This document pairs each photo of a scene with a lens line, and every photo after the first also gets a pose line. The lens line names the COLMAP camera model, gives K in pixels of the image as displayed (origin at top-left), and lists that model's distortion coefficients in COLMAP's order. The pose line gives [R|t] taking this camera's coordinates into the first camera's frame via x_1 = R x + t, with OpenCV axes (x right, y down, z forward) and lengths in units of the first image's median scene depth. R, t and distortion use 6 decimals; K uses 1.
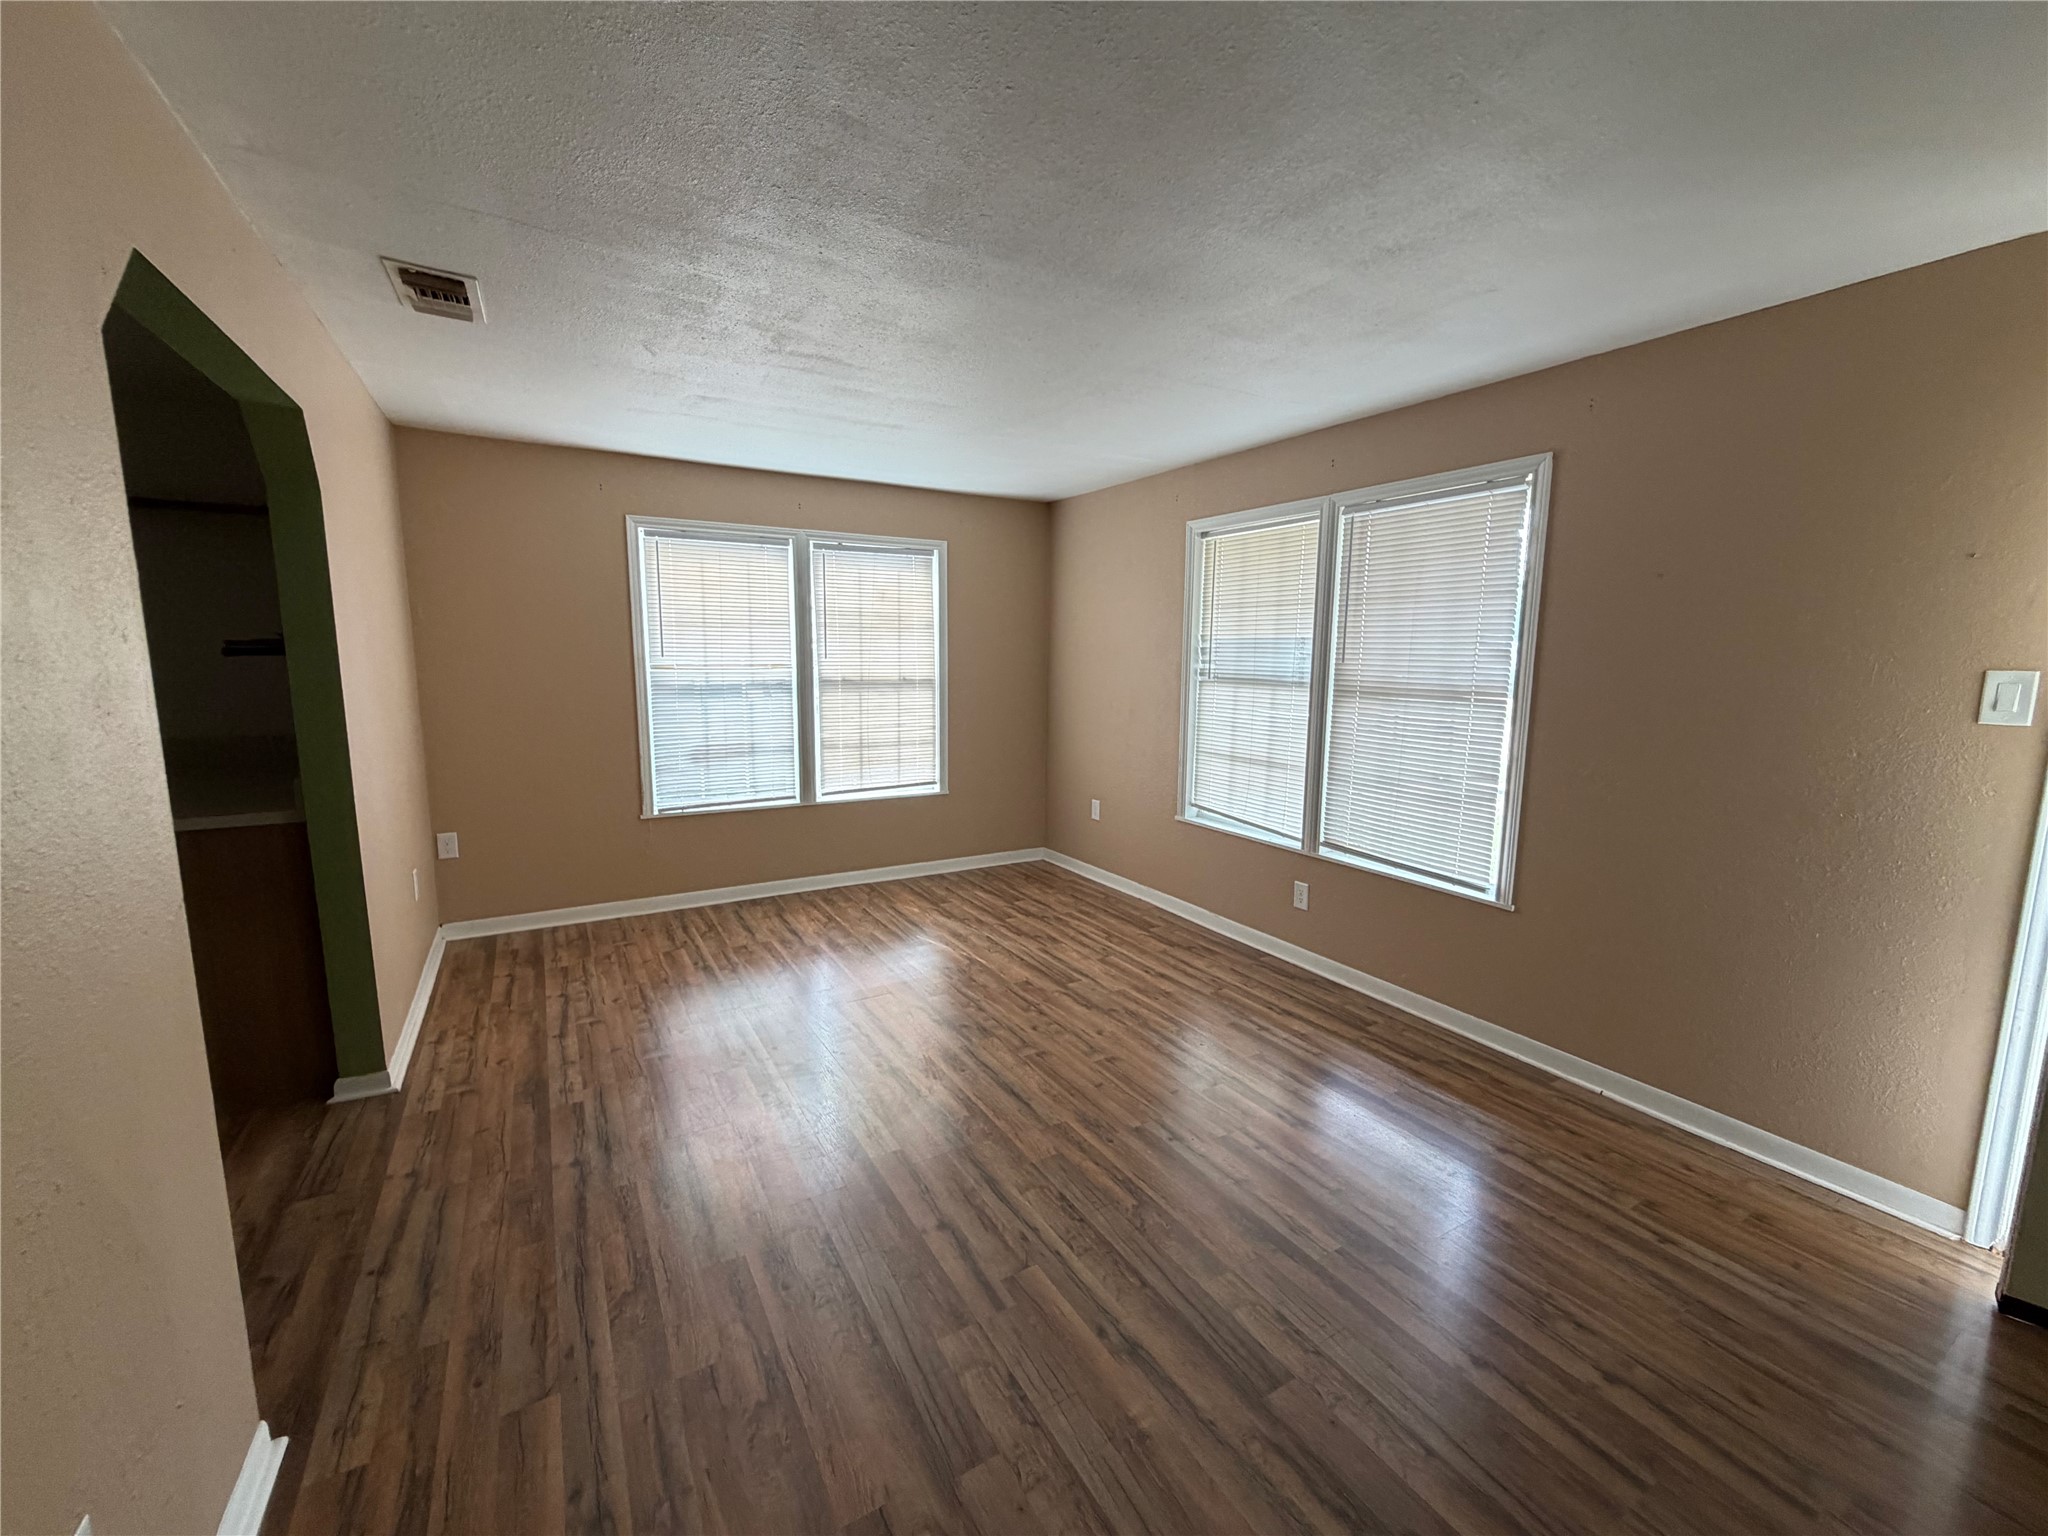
lens RADIAL K [[818.9, 0, 1018.2], [0, 818.9, 770.4], [0, 0, 1]] dist [-0.001591, -0.000597]
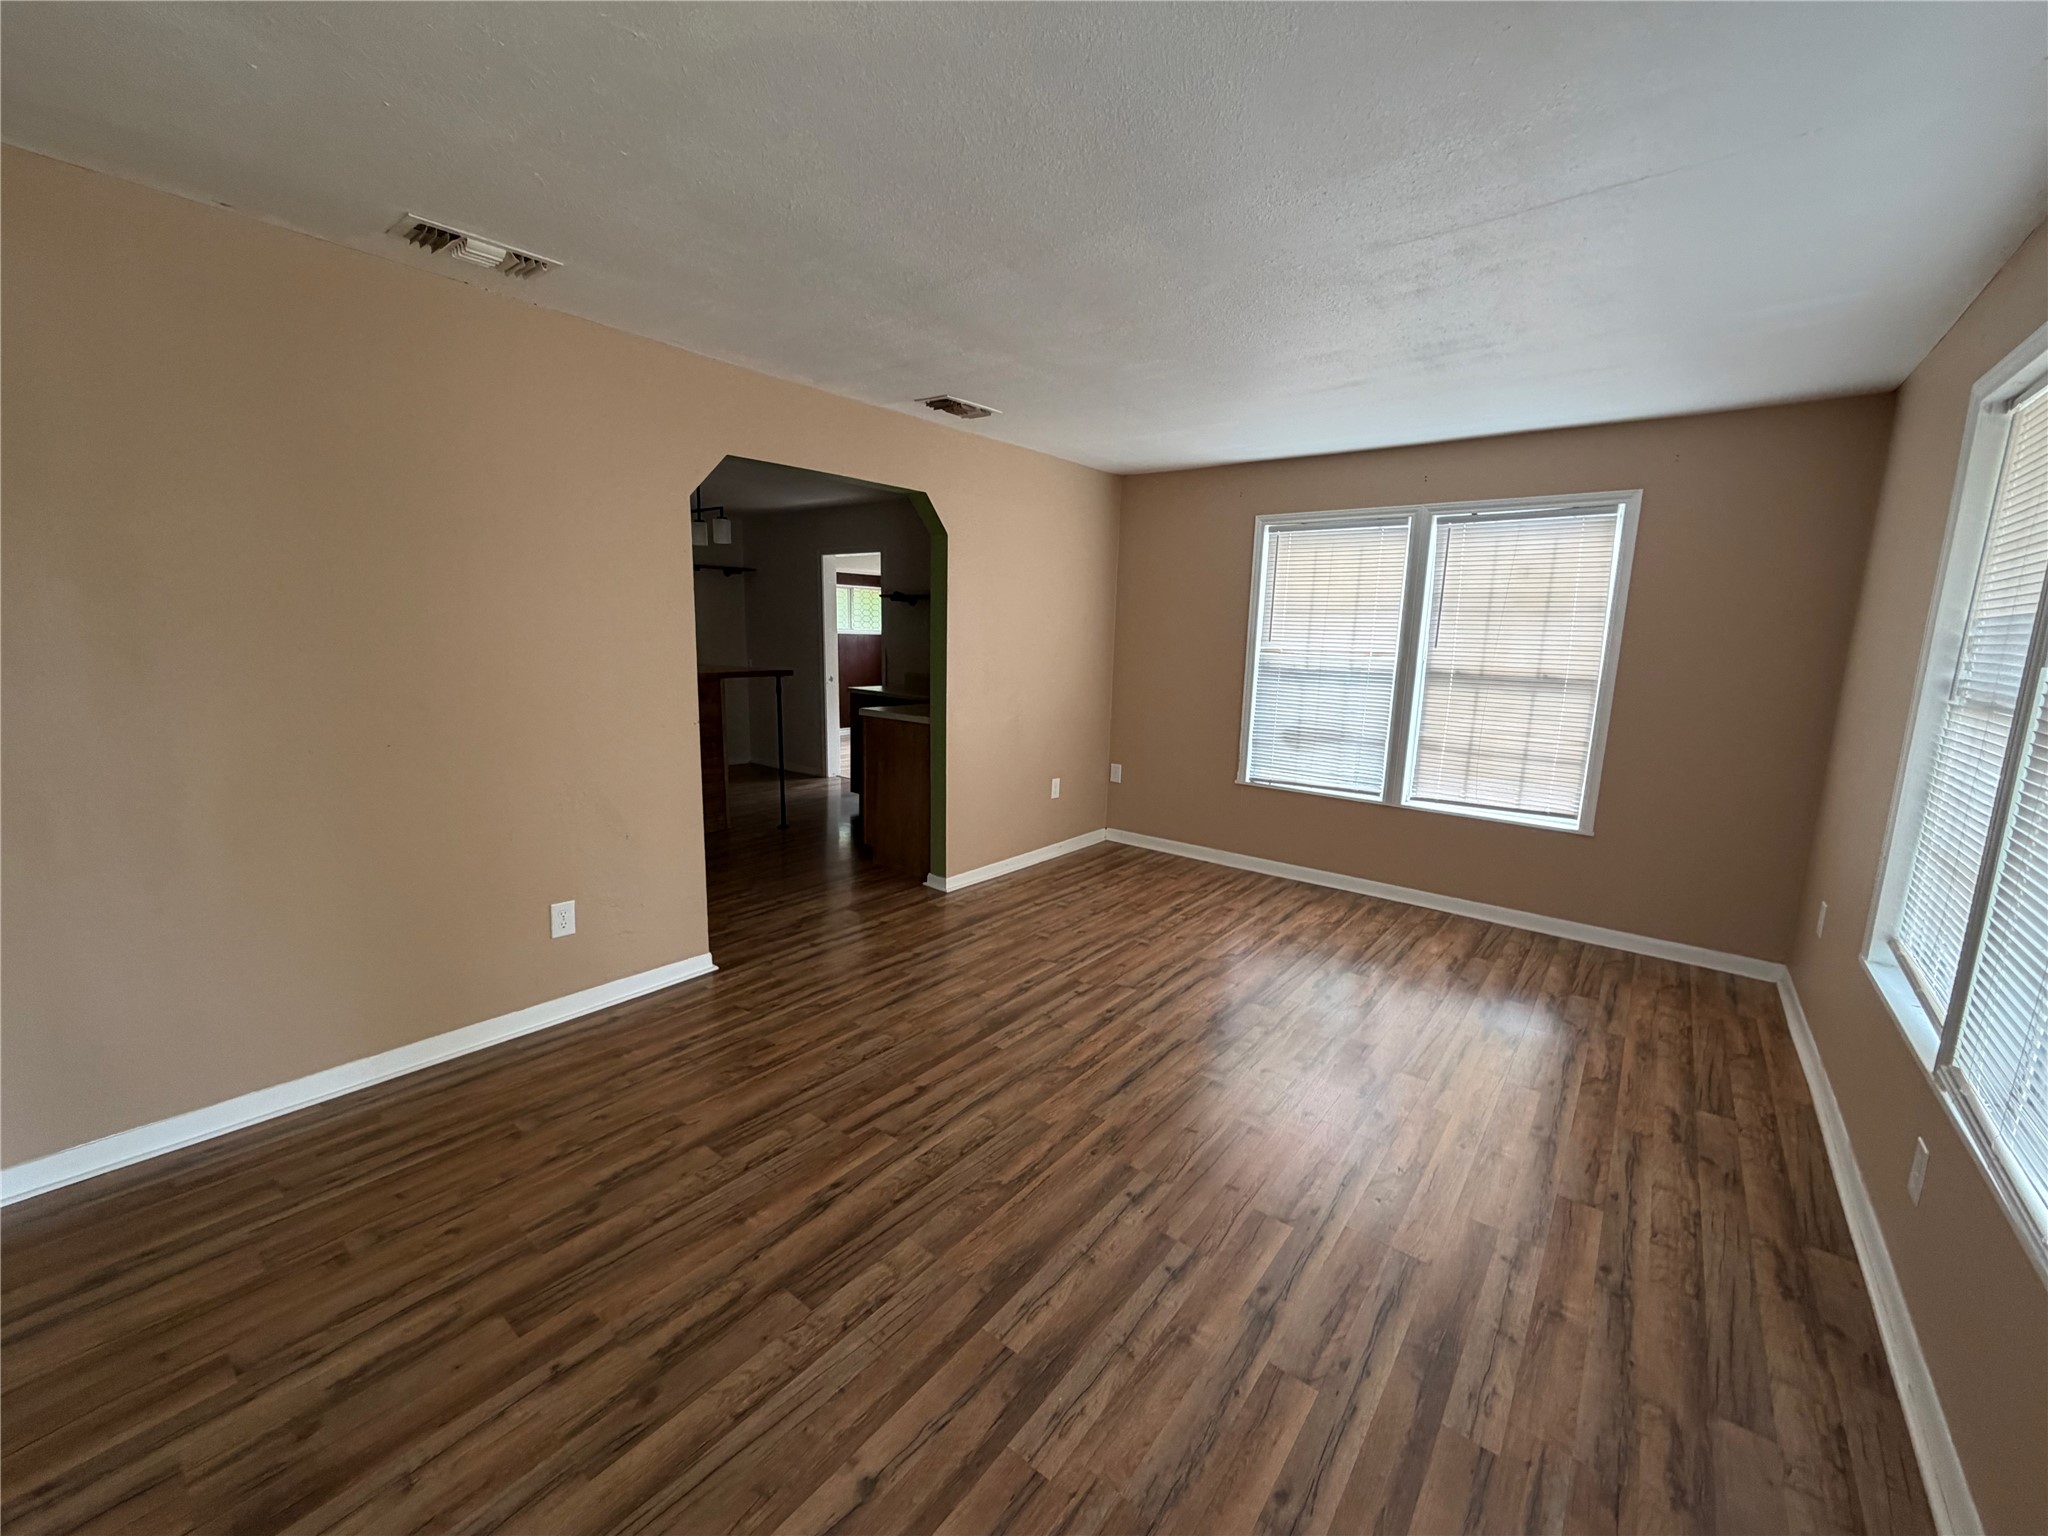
lens RADIAL K [[818.9, 0, 1017.2], [0, 818.9, 769.8], [0, 0, 1]] dist [-0.001591, -0.000597]
pose [[0.354171, 0.157292, -0.921858, 0.475528], [-0.155826, 0.981899, 0.107669, -0.033930], [0.922107, 0.105516, 0.372270, 0.287206]]
